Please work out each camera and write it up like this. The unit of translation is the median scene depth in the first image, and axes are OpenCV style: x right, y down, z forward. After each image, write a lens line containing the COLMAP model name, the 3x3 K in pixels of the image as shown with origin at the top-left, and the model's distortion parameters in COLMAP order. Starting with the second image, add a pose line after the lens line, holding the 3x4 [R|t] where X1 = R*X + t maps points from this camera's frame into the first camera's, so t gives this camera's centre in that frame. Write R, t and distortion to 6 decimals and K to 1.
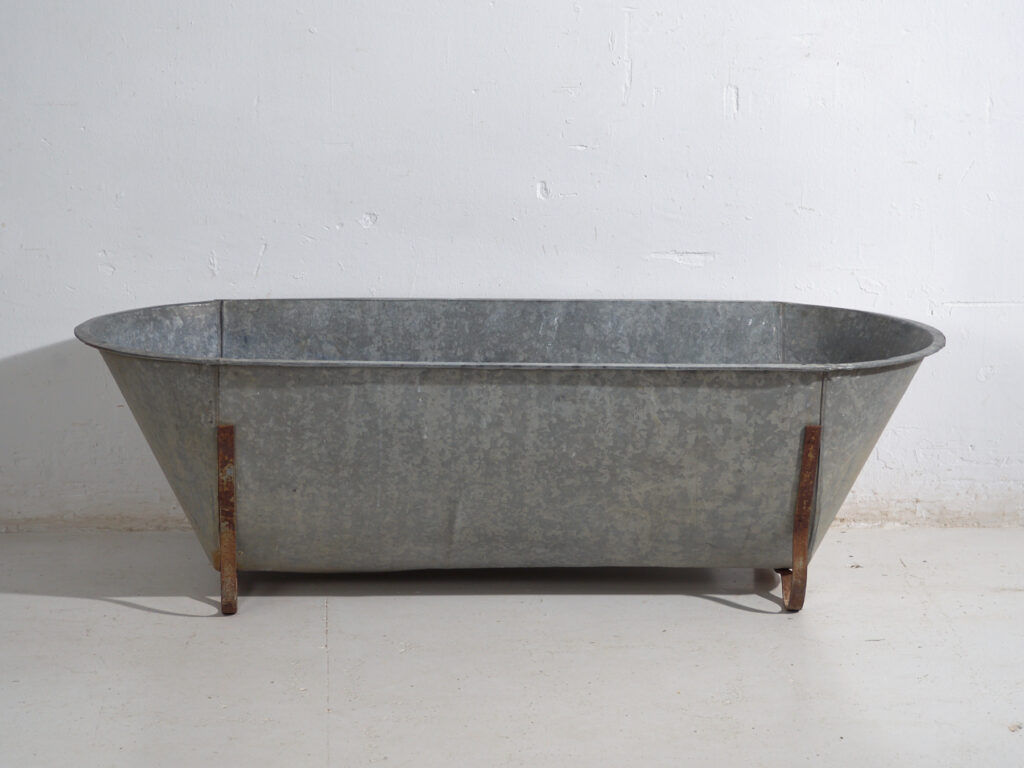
lens RADIAL K [[3359.3, 0, 512.0], [0, 3359.3, 384.0], [0, 0, 1]] dist [0.025242, -0.056764]
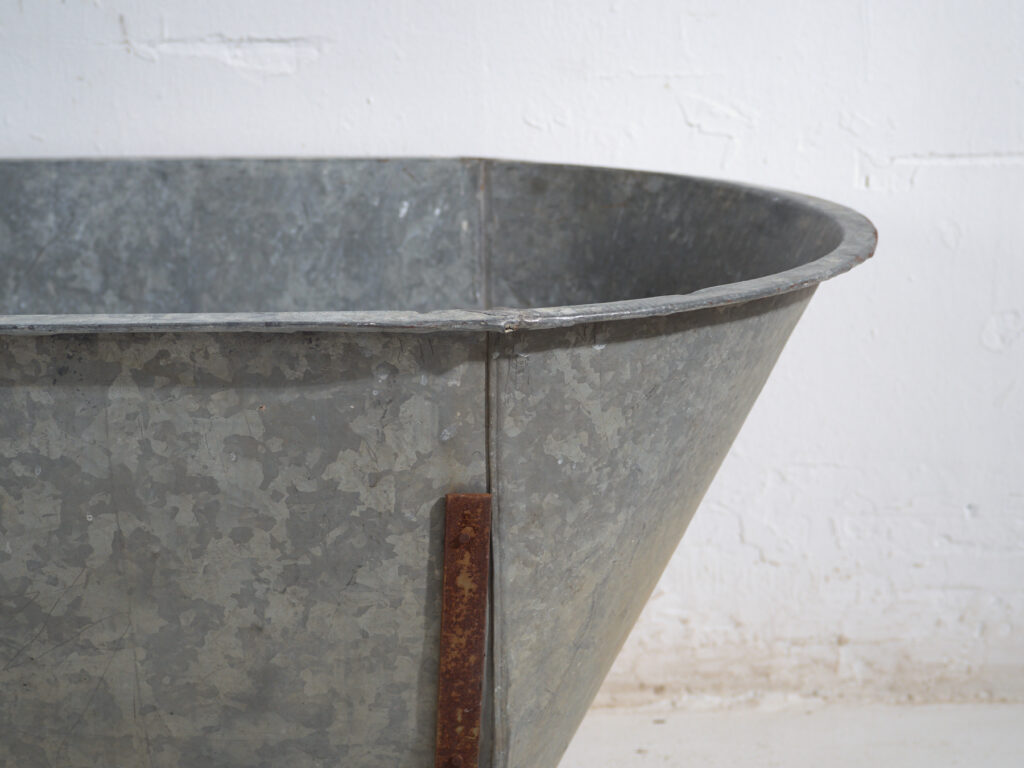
lens RADIAL K [[3230.1, 0, 512.0], [0, 3230.1, 384.0], [0, 0, 1]] dist [0.008563, 0.435702]
pose [[0.999547, -0.012708, -0.027289, 0.094803], [0.013053, 0.999837, 0.012476, -0.002354], [0.027126, -0.012827, 0.999550, 0.624247]]
